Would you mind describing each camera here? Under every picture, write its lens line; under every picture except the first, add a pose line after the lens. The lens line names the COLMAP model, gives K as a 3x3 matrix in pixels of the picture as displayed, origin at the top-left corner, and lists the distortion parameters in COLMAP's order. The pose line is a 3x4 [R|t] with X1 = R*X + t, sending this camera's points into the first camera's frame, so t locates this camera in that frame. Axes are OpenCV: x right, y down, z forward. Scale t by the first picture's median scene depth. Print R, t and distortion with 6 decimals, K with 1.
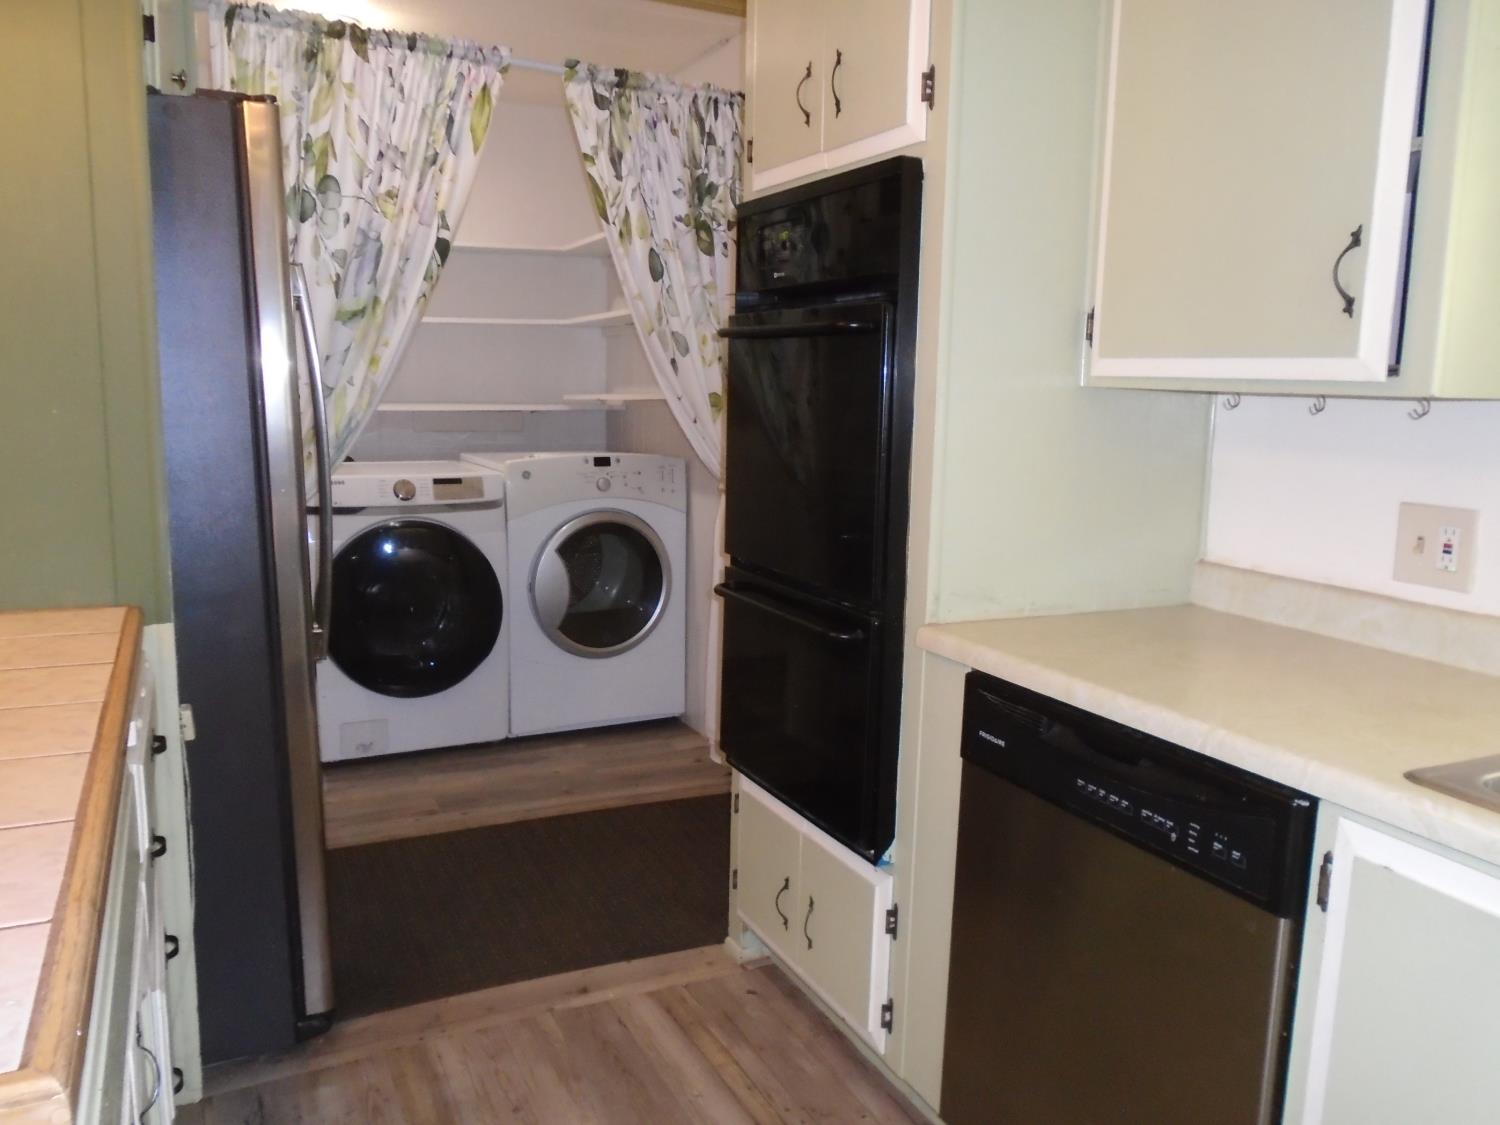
lens RADIAL K [[1136.7, 0, 749.2], [0, 1136.7, 563.6], [0, 0, 1]] dist [-0.025246, 0.006858]
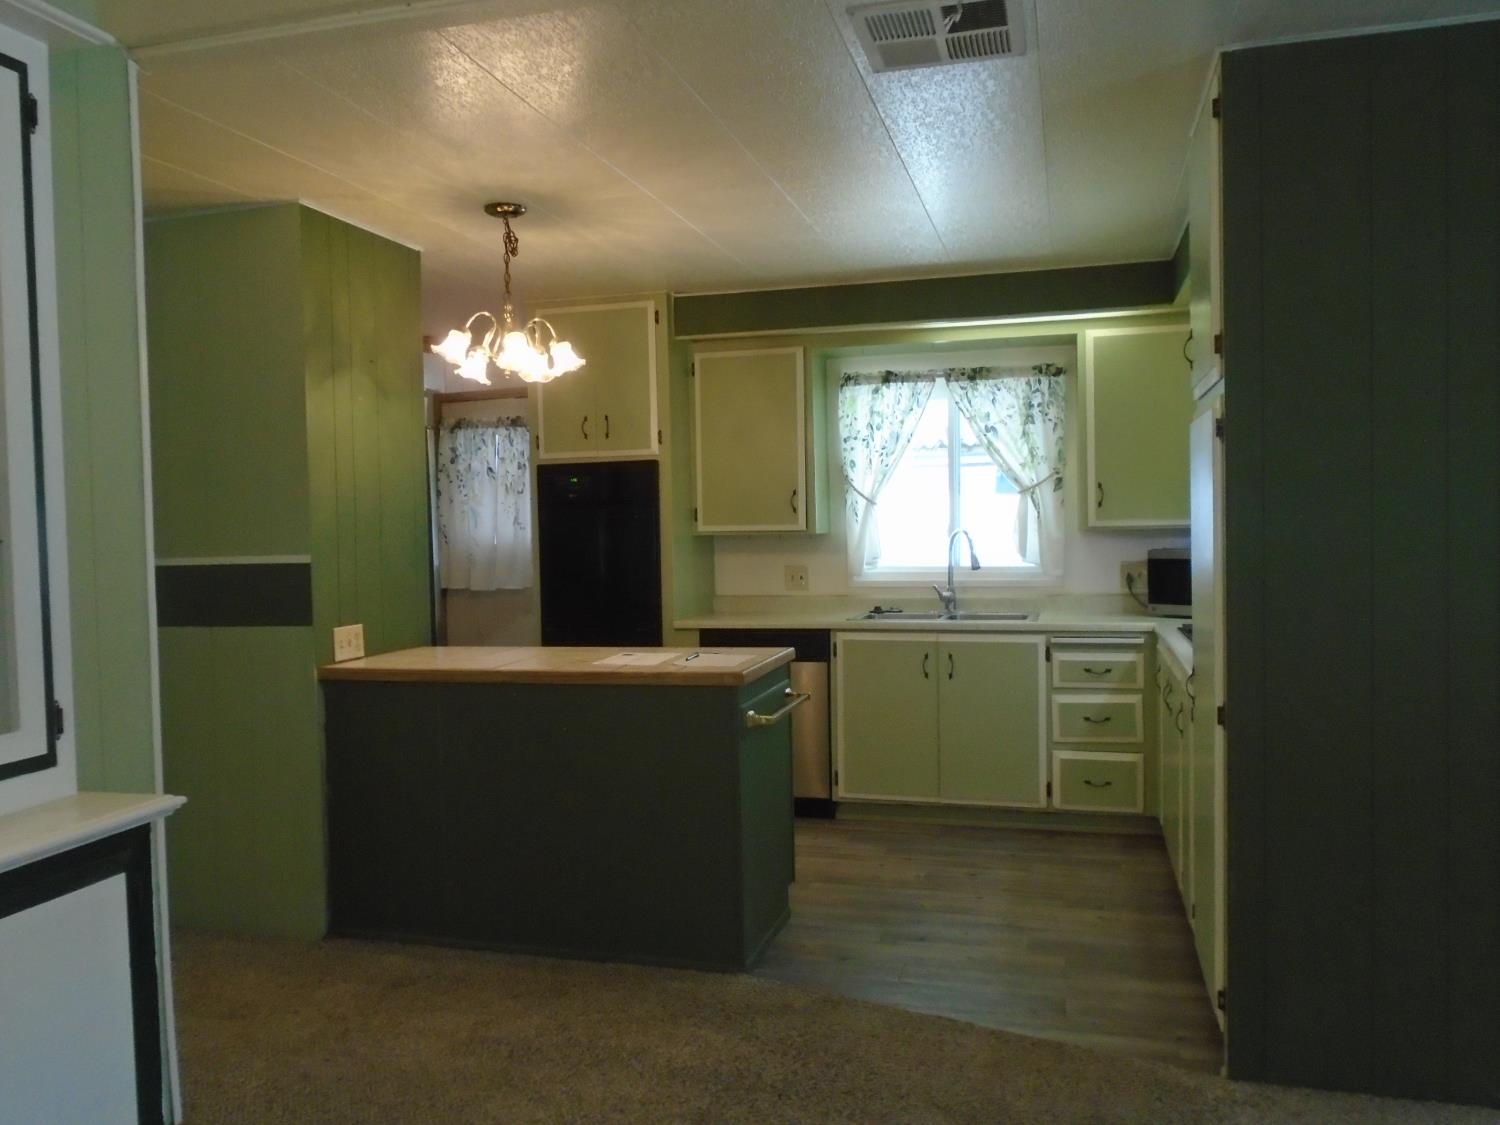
lens RADIAL K [[1136.7, 0, 749.0], [0, 1136.7, 563.6], [0, 0, 1]] dist [-0.025246, 0.006858]
pose [[0.665305, -0.055786, 0.744484, -2.026825], [0.154474, 0.985911, -0.064169, 0.138374], [-0.730416, 0.157696, 0.664549, -1.156688]]
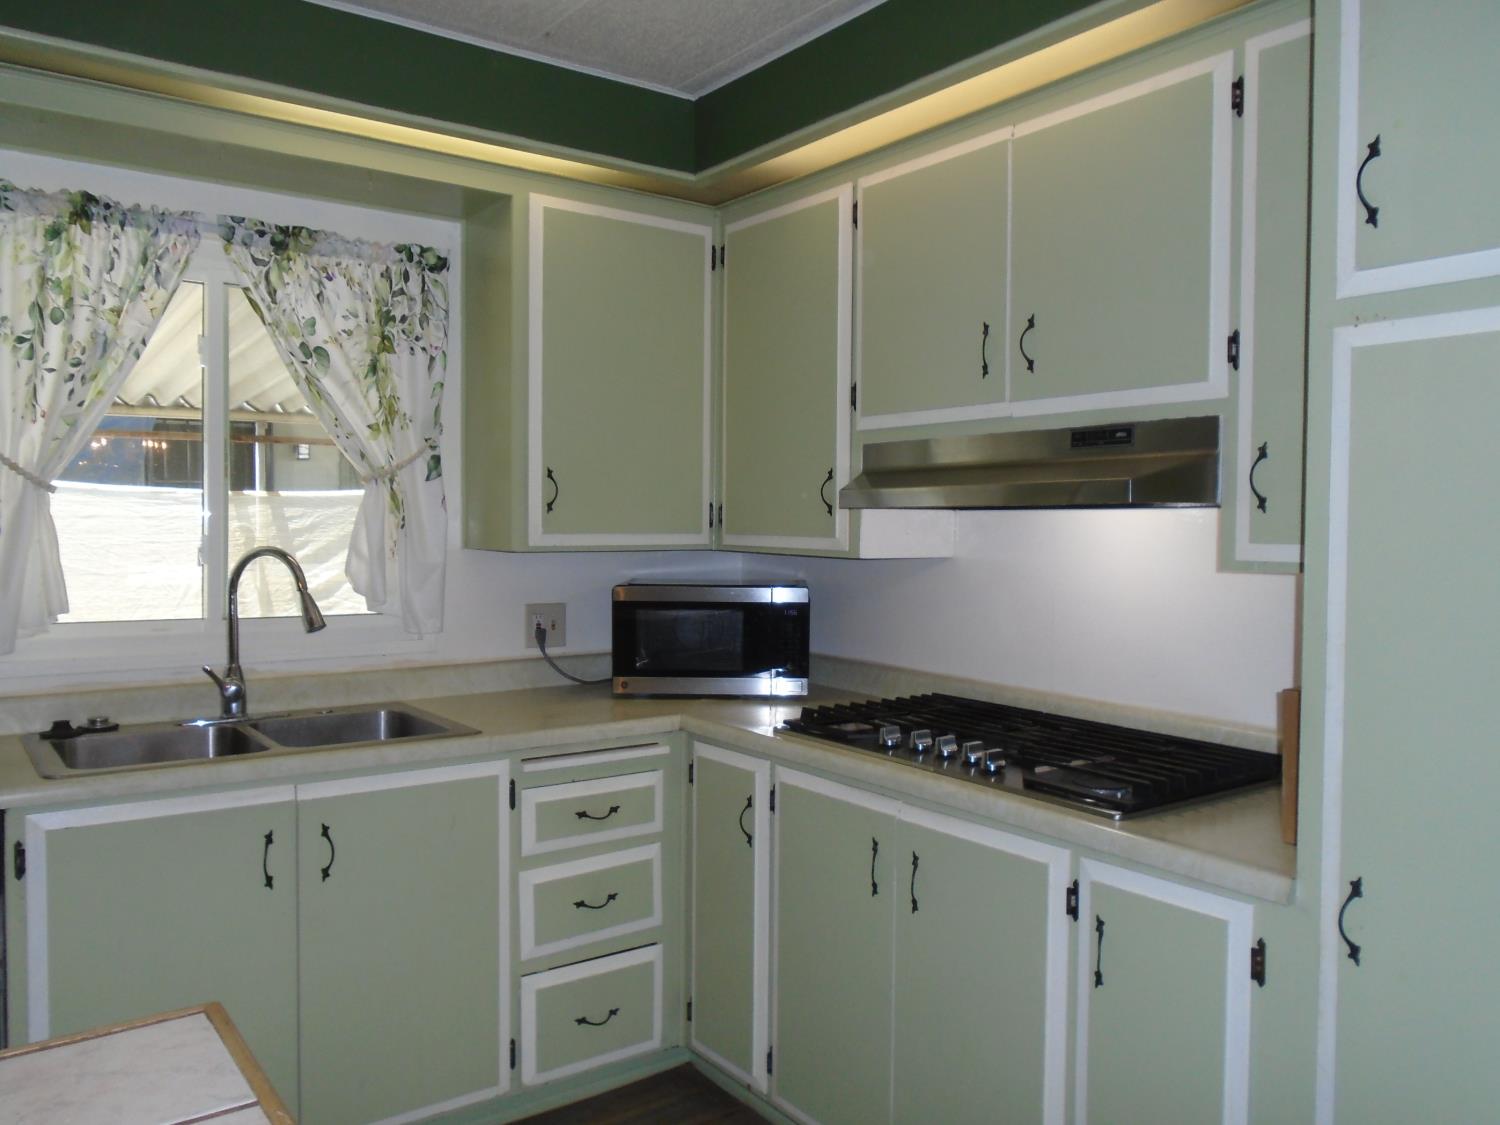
lens RADIAL K [[1136.7, 0, 751.3], [0, 1136.7, 562.6], [0, 0, 1]] dist [-0.025246, 0.006858]
pose [[-0.170191, -0.053905, 0.983936, -0.886584], [0.153750, 0.984821, 0.080547, -0.073791], [-0.973343, 0.164988, -0.159320, 0.125099]]
